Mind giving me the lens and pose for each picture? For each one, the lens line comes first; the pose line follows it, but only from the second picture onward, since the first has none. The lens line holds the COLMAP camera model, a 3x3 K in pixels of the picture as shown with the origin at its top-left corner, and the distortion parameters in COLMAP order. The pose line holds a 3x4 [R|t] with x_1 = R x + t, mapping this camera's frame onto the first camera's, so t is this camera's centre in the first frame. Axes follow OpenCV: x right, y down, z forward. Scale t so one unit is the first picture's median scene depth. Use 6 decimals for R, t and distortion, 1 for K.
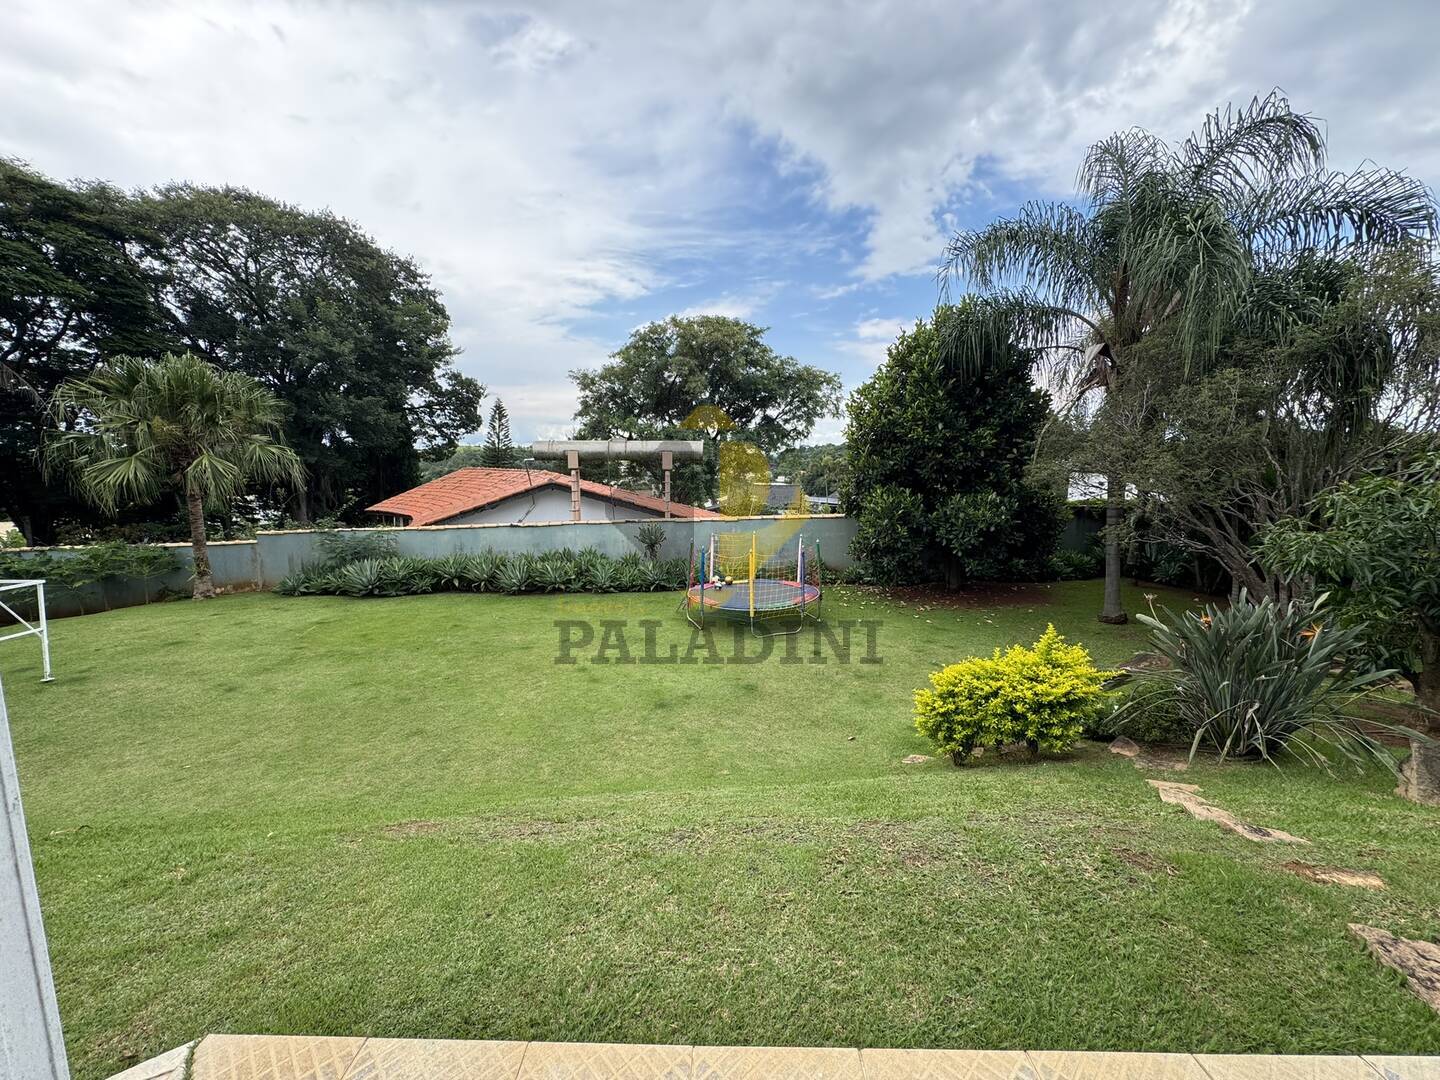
lens RADIAL K [[574.2, 0, 718.4], [0, 574.2, 539.9], [0, 0, 1]] dist [-0.003475, 0.000758]
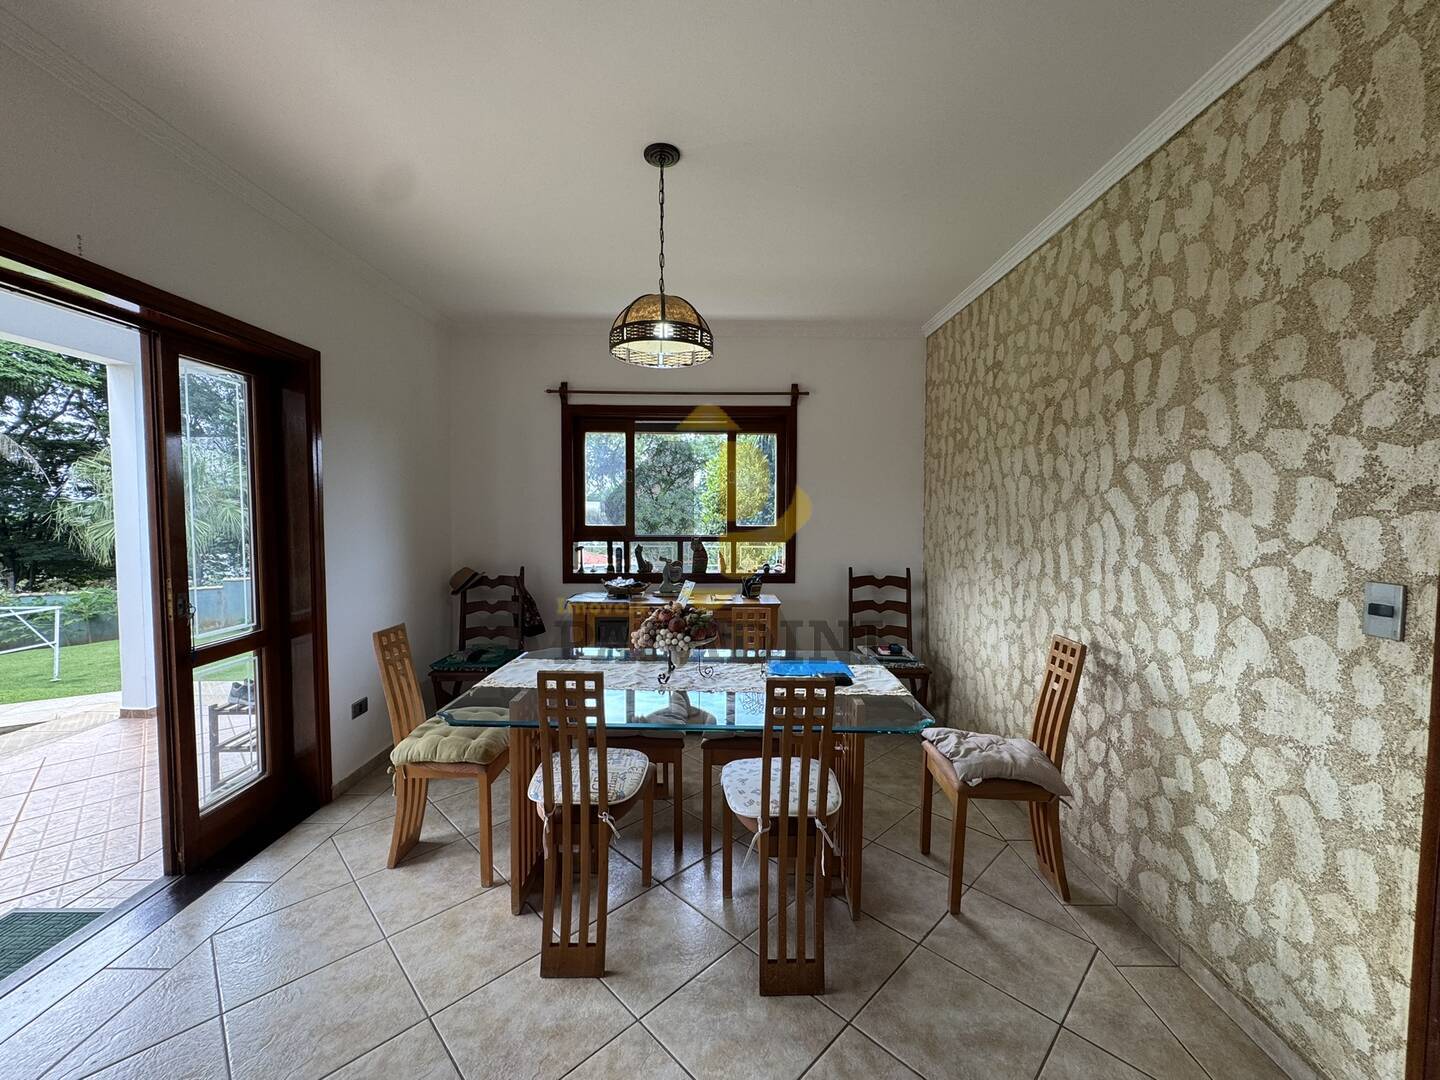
lens RADIAL K [[579.1, 0, 720.0], [0, 579.1, 540.0], [0, 0, 1]] dist [-0.002180, -0.000410]
pose [[0.999663, -0.007780, 0.024783, 0.220708], [0.010178, 0.995118, -0.098170, 0.036608], [-0.023898, 0.098389, 0.994861, -0.254714]]
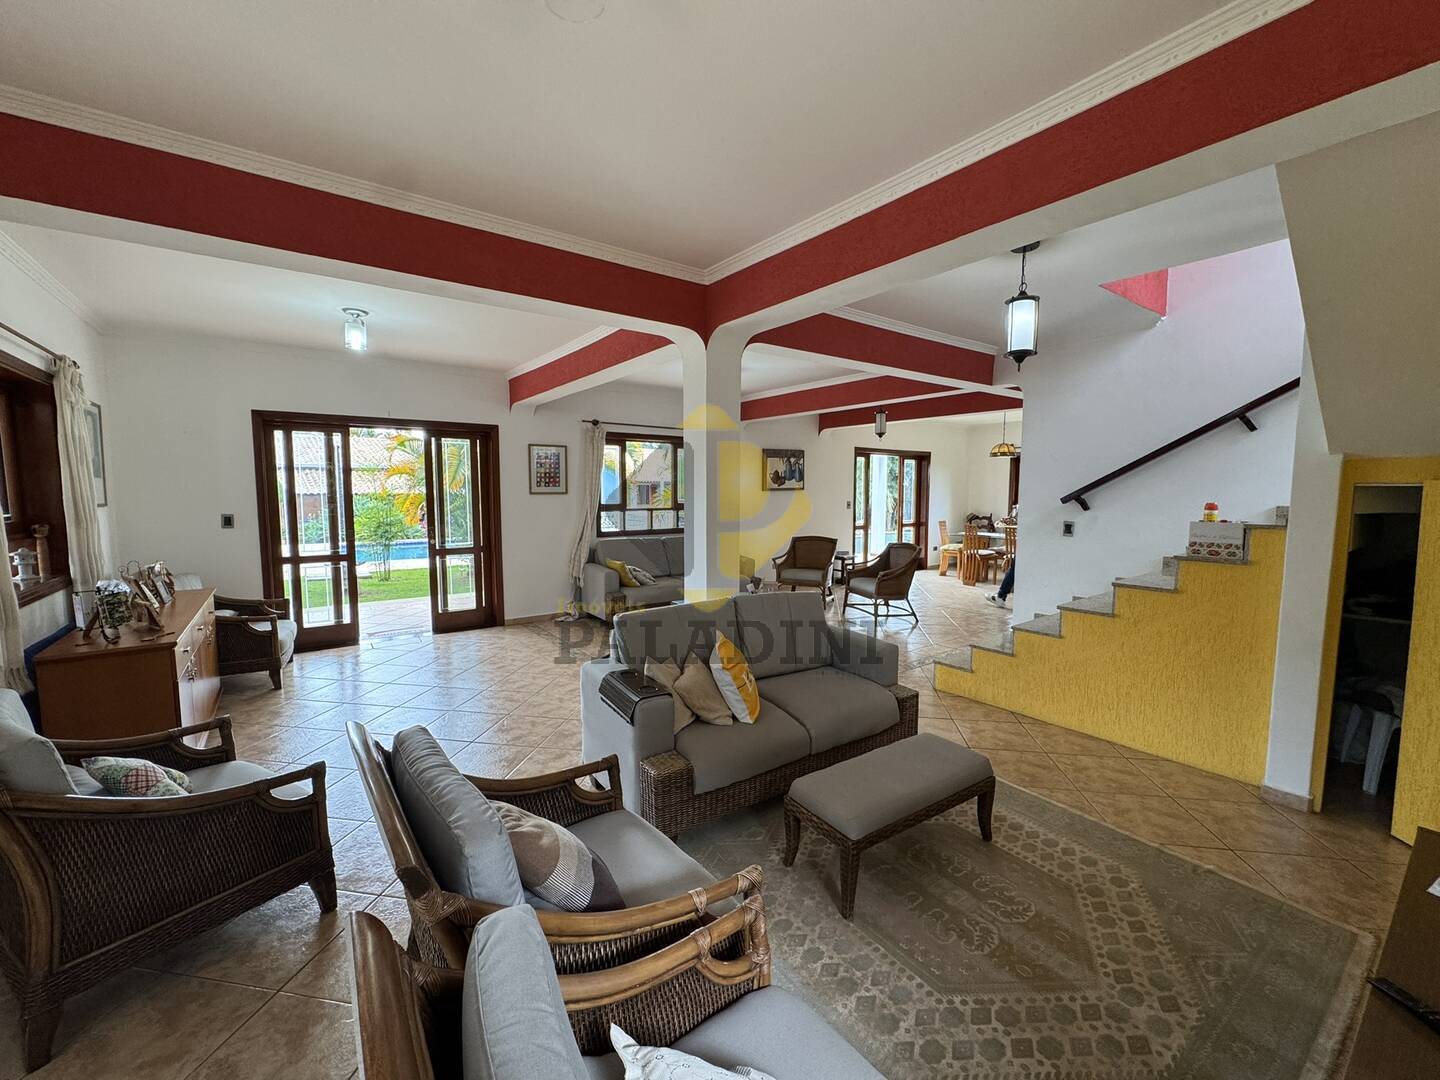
lens RADIAL K [[574.2, 0, 718.4], [0, 574.2, 539.9], [0, 0, 1]] dist [-0.003475, 0.000758]
pose [[0.605824, 0.063328, -0.793074, 1.443817], [-0.113022, 0.993568, -0.006999, 0.307348], [0.787530, 0.093876, 0.609085, -2.165272]]
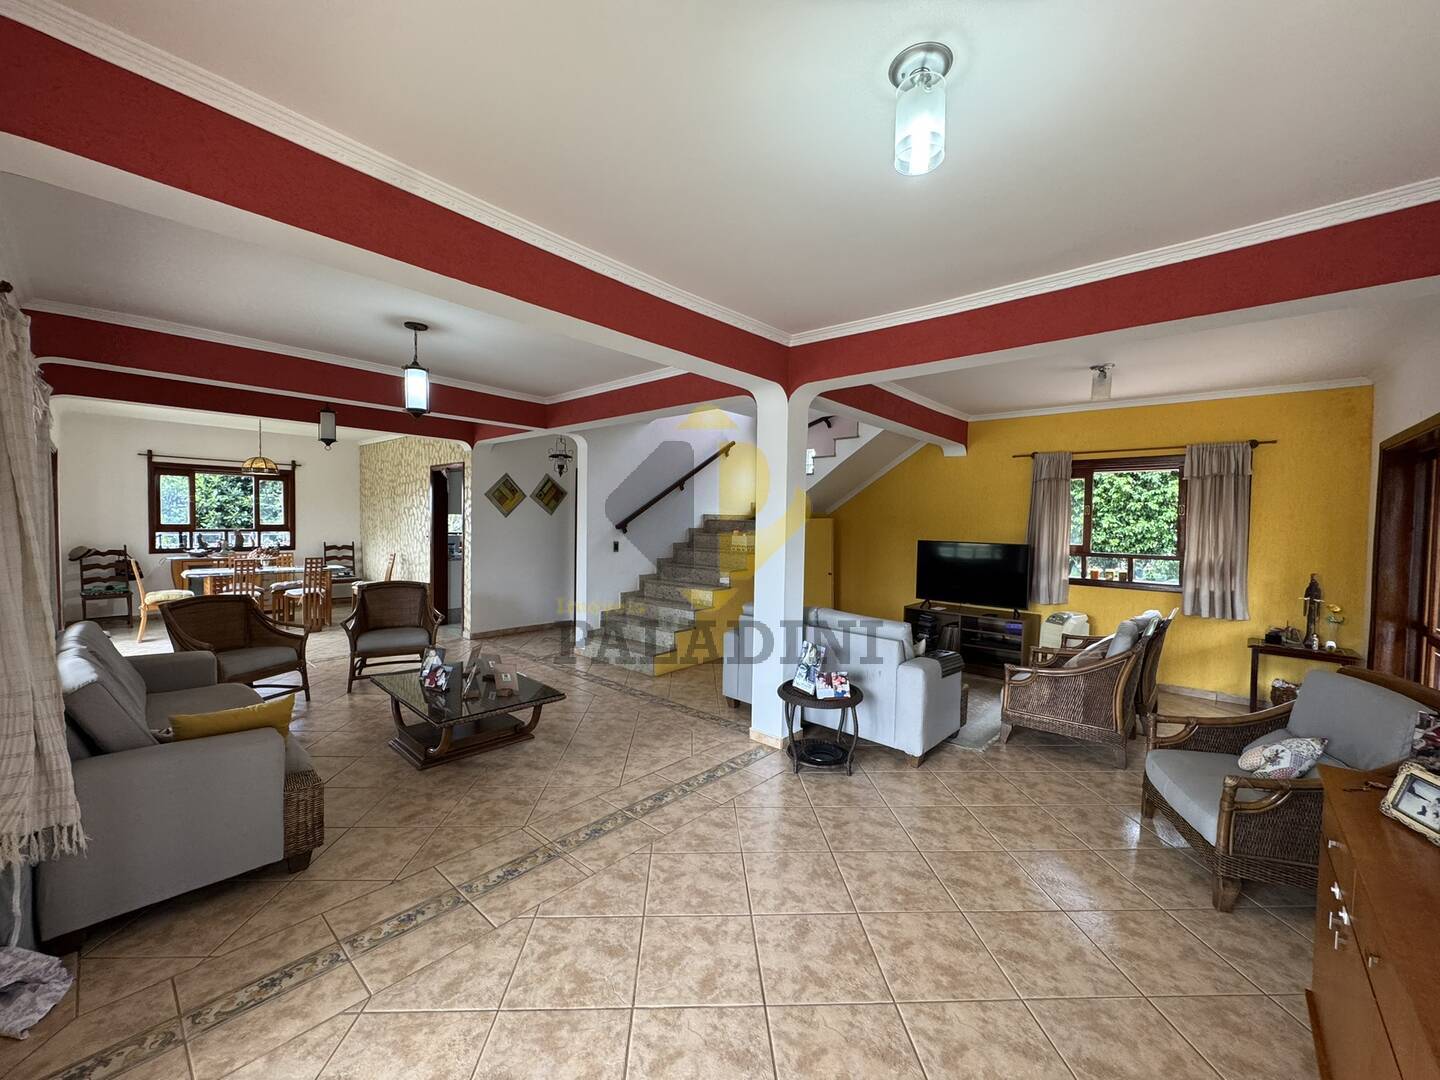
lens RADIAL K [[574.2, 0, 718.4], [0, 574.2, 539.9], [0, 0, 1]] dist [-0.003475, 0.000758]
pose [[0.651470, -0.025245, 0.758254, -0.318638], [0.099258, 0.993692, -0.052195, 0.290267], [-0.752153, 0.109266, 0.649866, -2.210346]]
